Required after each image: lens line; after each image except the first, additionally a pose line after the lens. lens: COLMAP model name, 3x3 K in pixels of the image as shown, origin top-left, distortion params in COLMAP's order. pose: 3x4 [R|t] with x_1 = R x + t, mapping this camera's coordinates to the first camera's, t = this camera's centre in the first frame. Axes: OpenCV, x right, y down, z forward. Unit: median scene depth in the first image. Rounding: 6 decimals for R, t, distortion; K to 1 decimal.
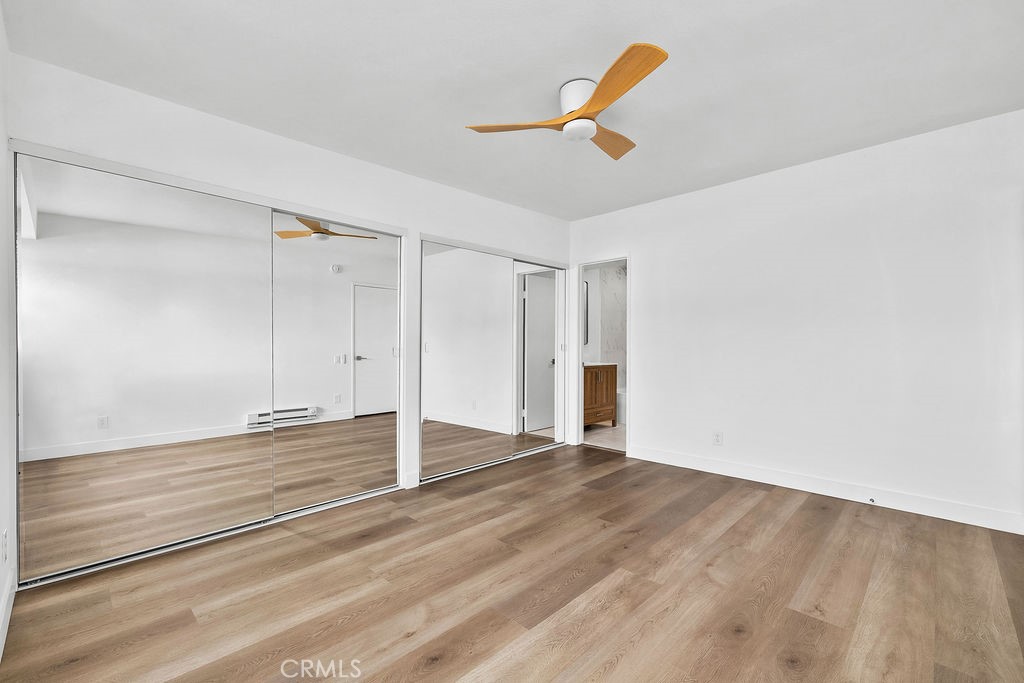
lens RADIAL K [[433.0, 0, 508.0], [0, 433.0, 342.6], [0, 0, 1]] dist [0.000835, 0.000179]
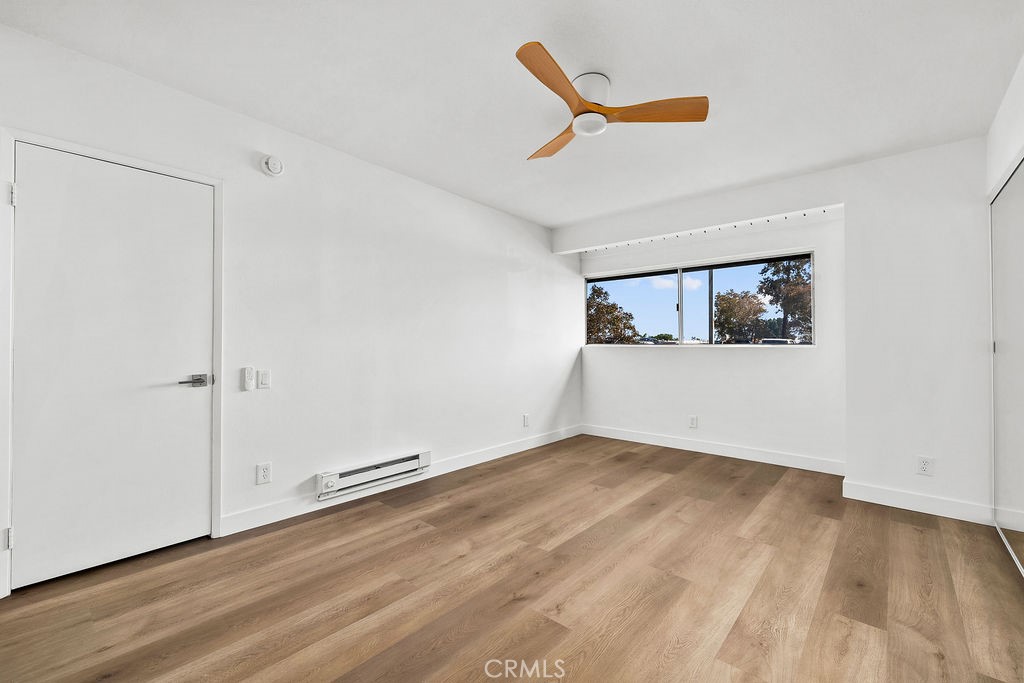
lens RADIAL K [[433.0, 0, 508.0], [0, 433.0, 342.6], [0, 0, 1]] dist [0.000835, 0.000179]
pose [[-0.998552, -0.003741, -0.053670, 0.379553], [-0.003296, 0.999959, -0.008379, 0.012732], [0.053699, -0.008190, -0.998524, 1.875485]]
